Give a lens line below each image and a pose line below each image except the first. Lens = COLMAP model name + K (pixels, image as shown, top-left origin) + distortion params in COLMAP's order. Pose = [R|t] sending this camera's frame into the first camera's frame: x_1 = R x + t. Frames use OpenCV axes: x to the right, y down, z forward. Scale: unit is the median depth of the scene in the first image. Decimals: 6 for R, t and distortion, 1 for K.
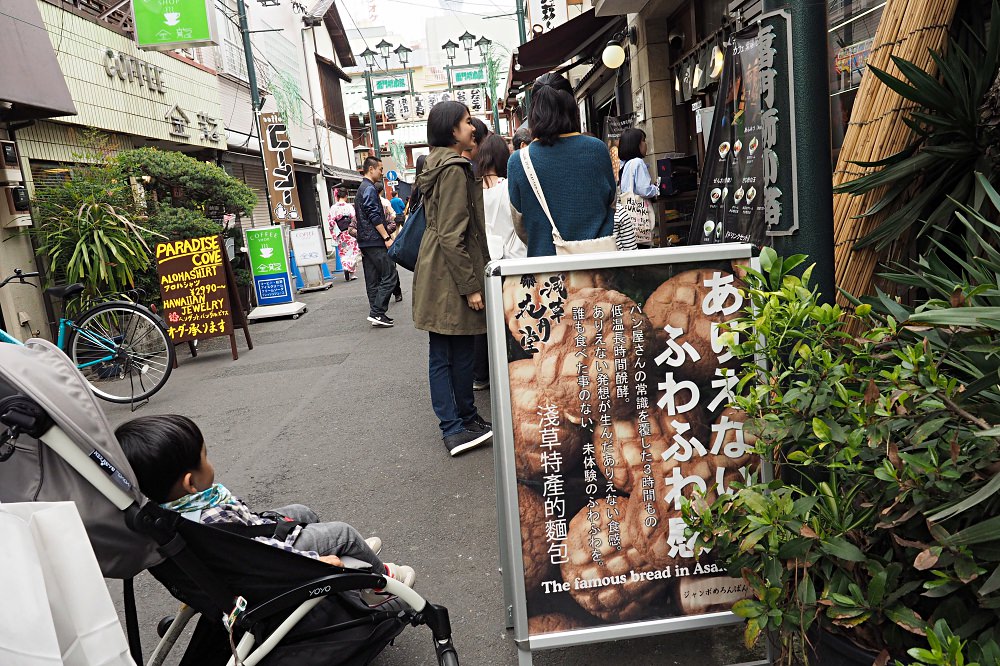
lens RADIAL K [[734.9, 0, 500.0], [0, 734.9, 333.0], [0, 0, 1]] dist [-0.008151, -0.007020]
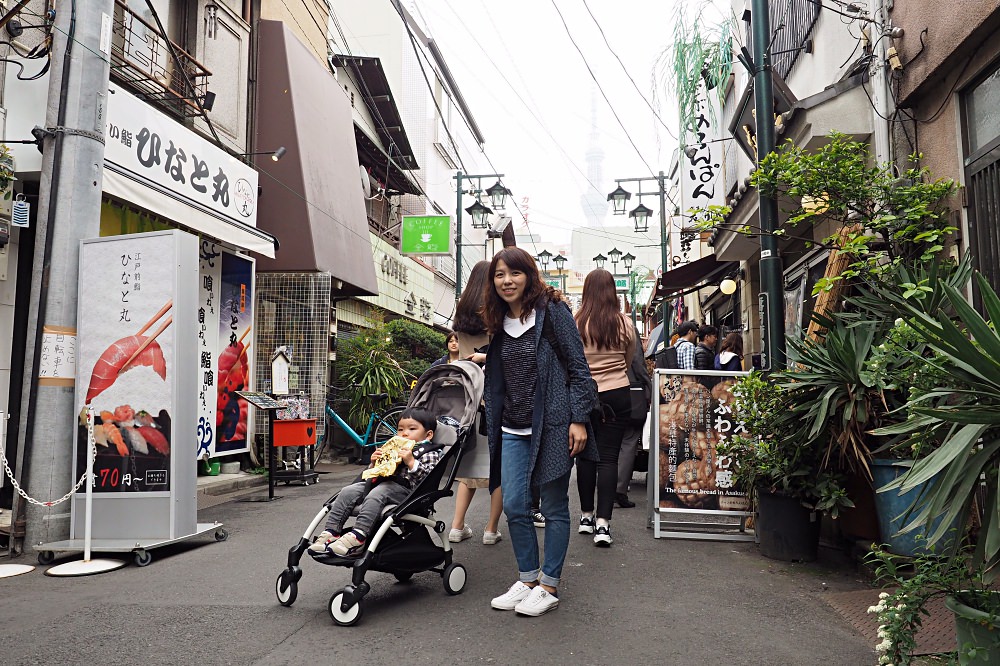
lens RADIAL K [[734.9, 0, 500.0], [0, 734.9, 333.0], [0, 0, 1]] dist [-0.008151, -0.007020]
pose [[0.980839, 0.086175, -0.174724, -0.114134], [-0.128159, 0.960881, -0.245527, 0.522220], [0.146730, 0.263215, 0.953514, -1.757203]]
